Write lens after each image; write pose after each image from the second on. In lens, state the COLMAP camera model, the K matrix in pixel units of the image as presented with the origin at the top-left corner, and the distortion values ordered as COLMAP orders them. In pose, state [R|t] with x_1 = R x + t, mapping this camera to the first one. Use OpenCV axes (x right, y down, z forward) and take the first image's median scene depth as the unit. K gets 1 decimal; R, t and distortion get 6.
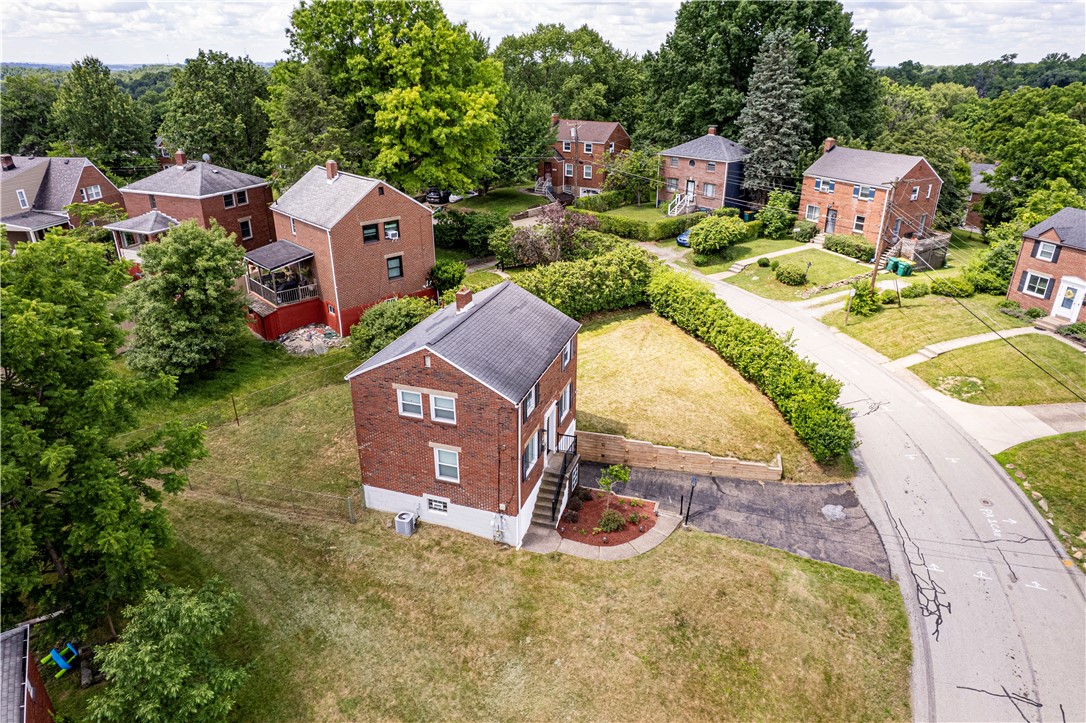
lens RADIAL K [[695.3, 0, 544.7], [0, 695.3, 369.2], [0, 0, 1]] dist [-0.079750, 0.071059]
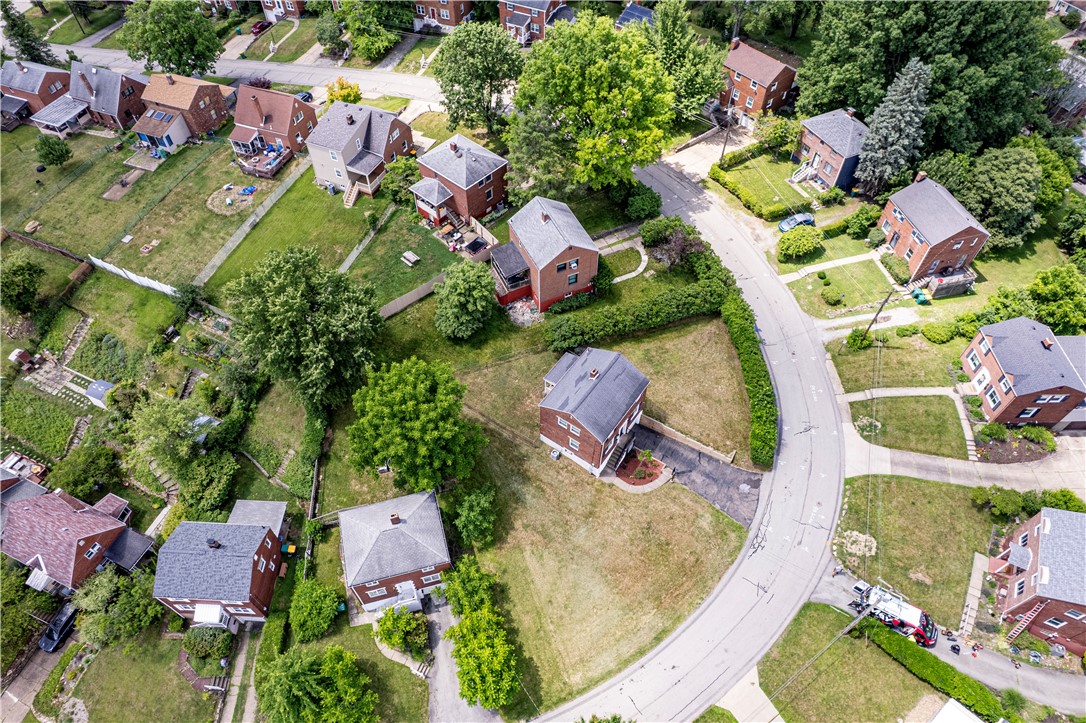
lens RADIAL K [[695.3, 0, 544.7], [0, 695.3, 369.2], [0, 0, 1]] dist [-0.079750, 0.071059]
pose [[0.954827, 0.235743, -0.180916, 0.097201], [-0.121438, 0.865206, 0.486490, -0.879232], [0.271216, -0.442543, 0.854750, -0.695538]]
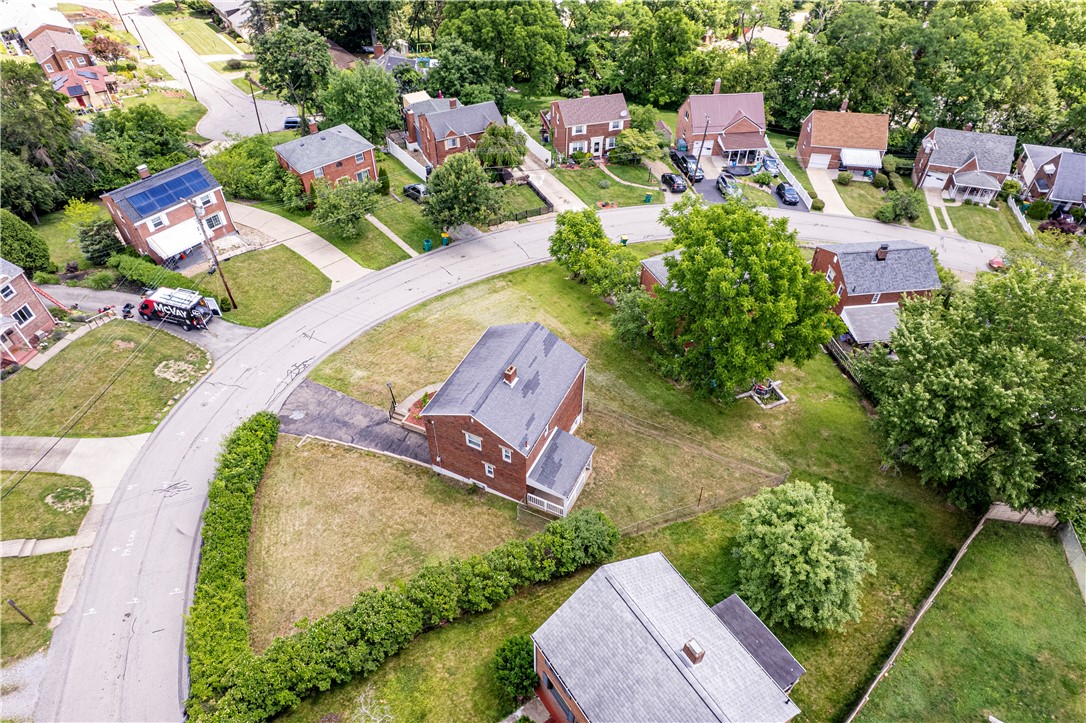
lens RADIAL K [[695.3, 0, 544.7], [0, 695.3, 369.2], [0, 0, 1]] dist [-0.079750, 0.071059]
pose [[-0.991045, -0.099513, 0.089038, -0.231002], [0.049410, 0.346174, 0.936868, -1.052046], [-0.124053, 0.932878, -0.338157, 1.093883]]
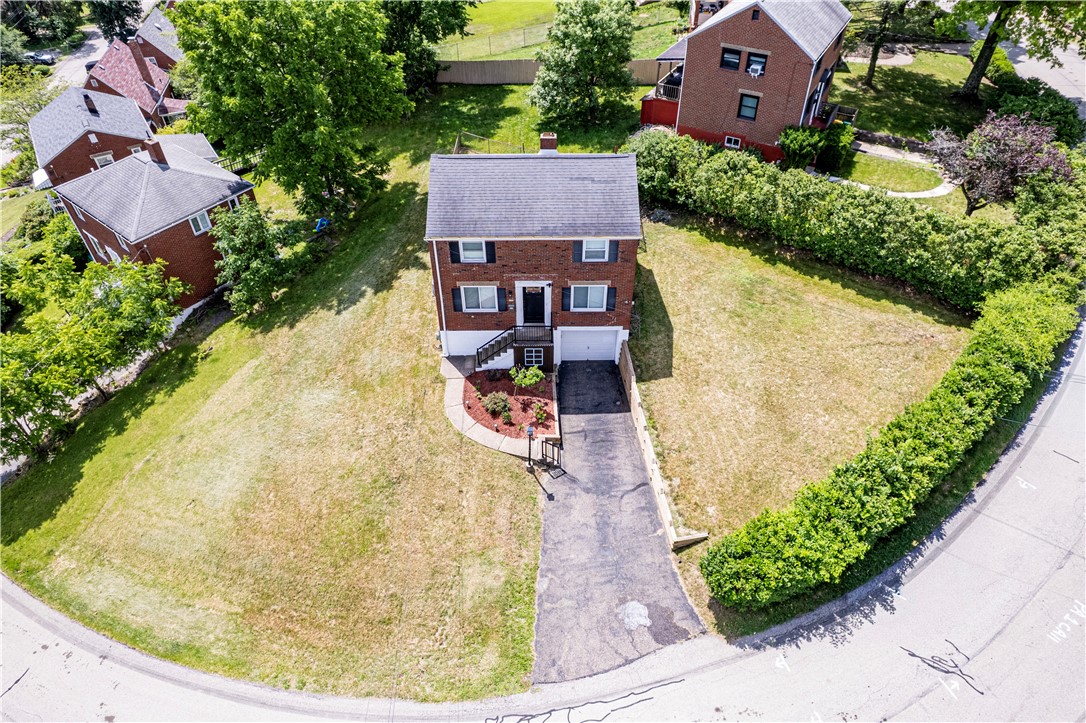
lens RADIAL K [[695.3, 0, 544.7], [0, 695.3, 369.2], [0, 0, 1]] dist [-0.079750, 0.071059]
pose [[0.313815, 0.649825, -0.692278, 0.587774], [-0.383776, 0.753707, 0.533518, -0.289566], [0.868468, 0.098254, 0.485911, 0.410936]]
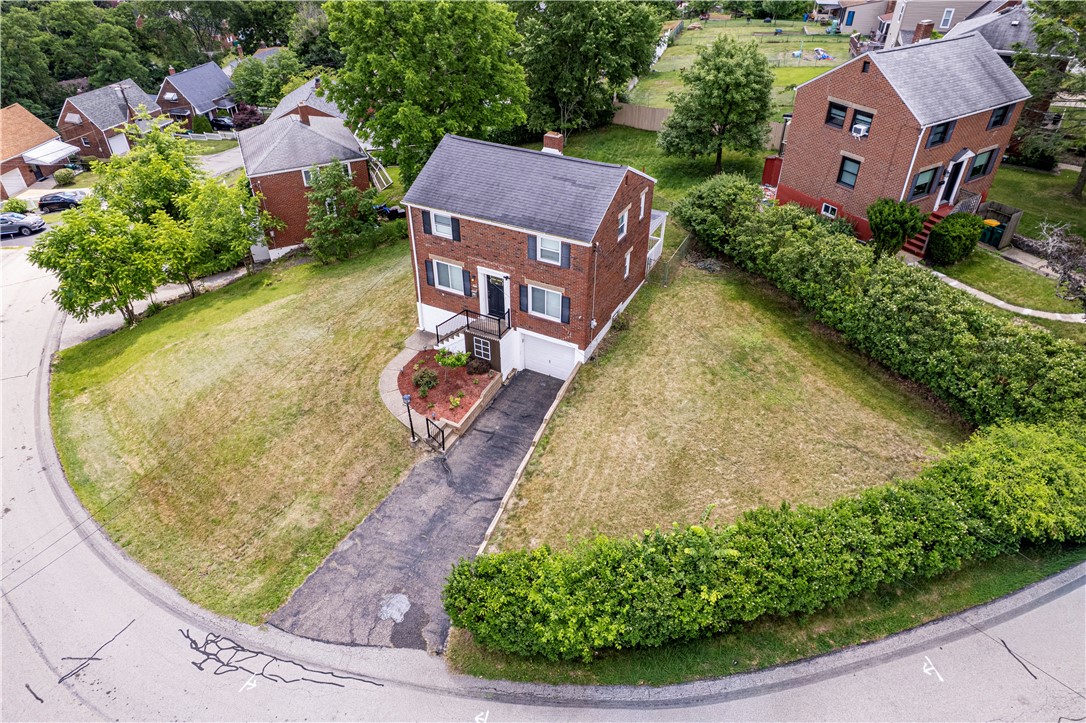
lens RADIAL K [[695.3, 0, 544.7], [0, 695.3, 369.2], [0, 0, 1]] dist [-0.079750, 0.071059]
pose [[-0.158476, 0.588643, -0.792707, 0.640256], [-0.408302, 0.691921, 0.595429, -0.344498], [0.898985, 0.418025, 0.130691, 0.750493]]
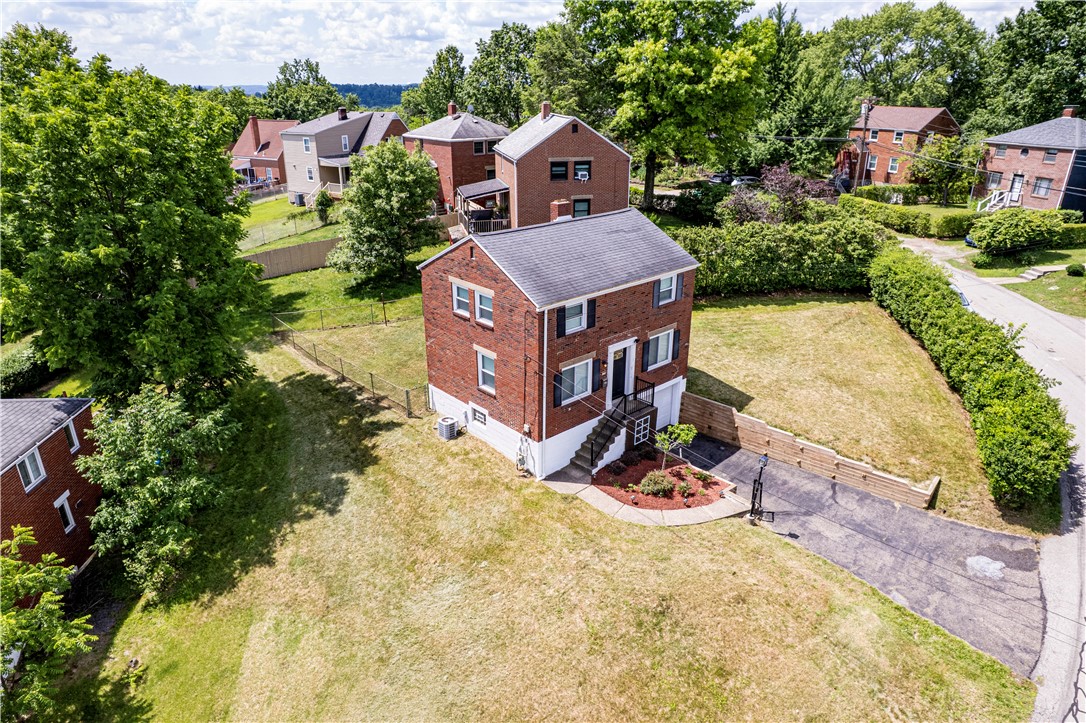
lens RADIAL K [[695.3, 0, 544.7], [0, 695.3, 369.2], [0, 0, 1]] dist [-0.079750, 0.071059]
pose [[0.870410, 0.185794, -0.455925, 0.246112], [-0.198435, 0.979900, 0.020485, 0.068910], [0.450567, 0.072641, 0.889782, 0.137104]]
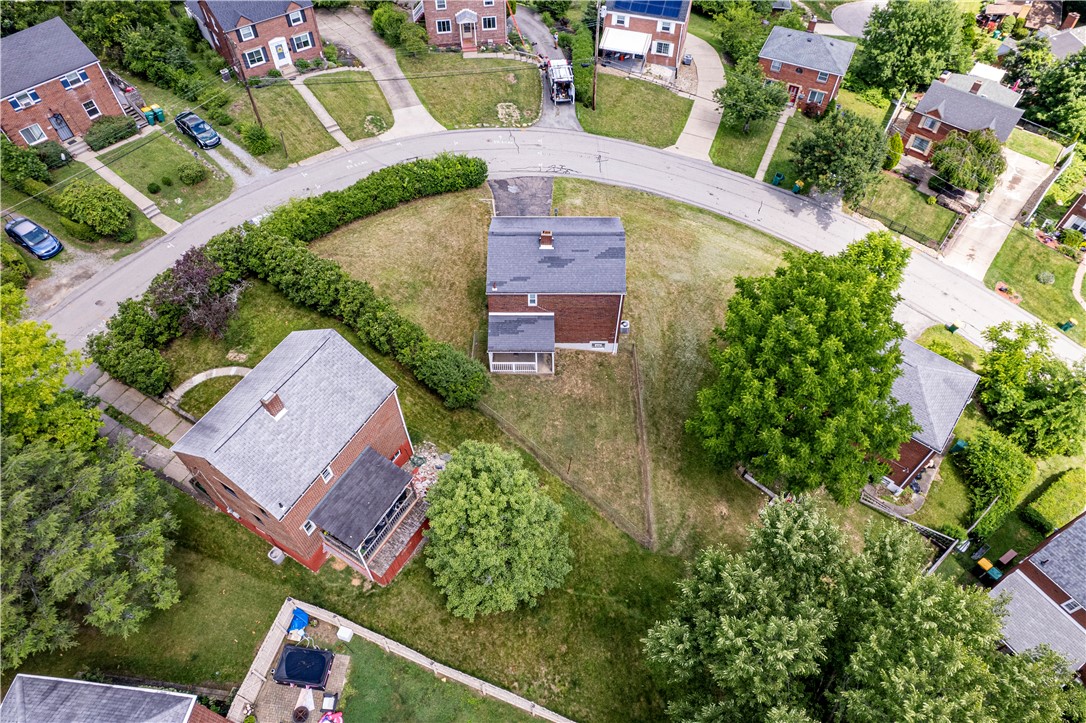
lens RADIAL K [[695.3, 0, 544.7], [0, 695.3, 369.2], [0, 0, 1]] dist [-0.079750, 0.071059]
pose [[-0.309028, -0.757868, 0.574576, -0.875140], [0.385540, 0.452452, 0.804143, -0.863863], [-0.869403, 0.470025, 0.152368, 0.687759]]
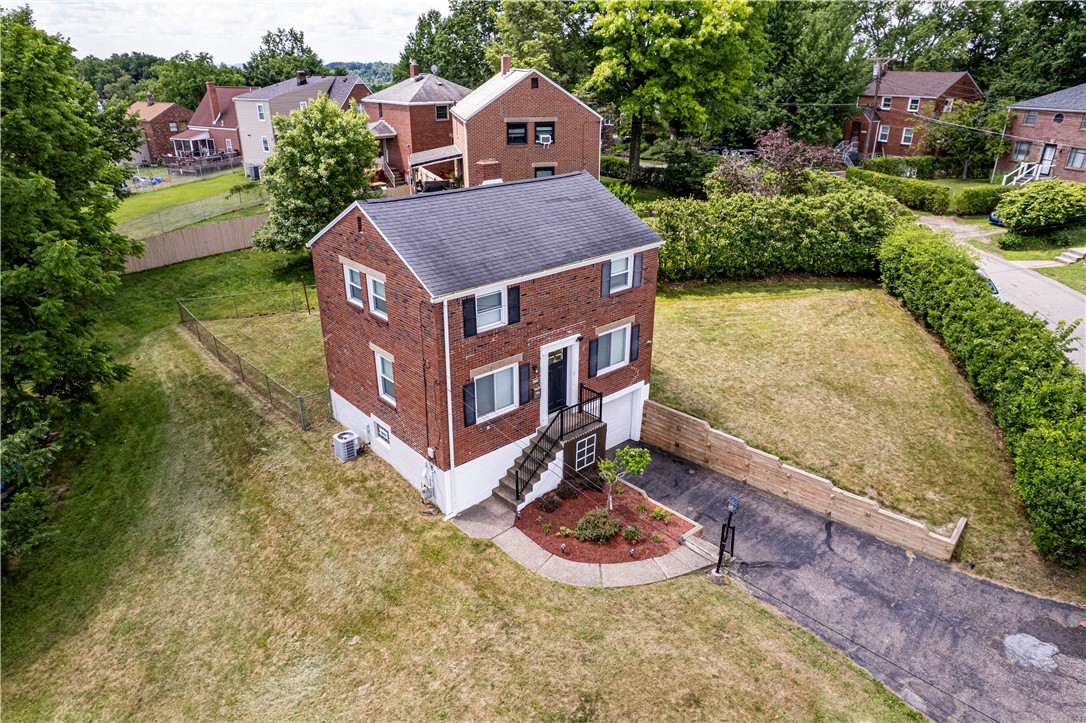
lens RADIAL K [[695.3, 0, 544.7], [0, 695.3, 369.2], [0, 0, 1]] dist [-0.079750, 0.071059]
pose [[0.865566, 0.202838, -0.457878, 0.235511], [-0.203839, 0.977835, 0.047843, 0.040837], [0.457433, 0.051922, 0.887727, 0.293032]]
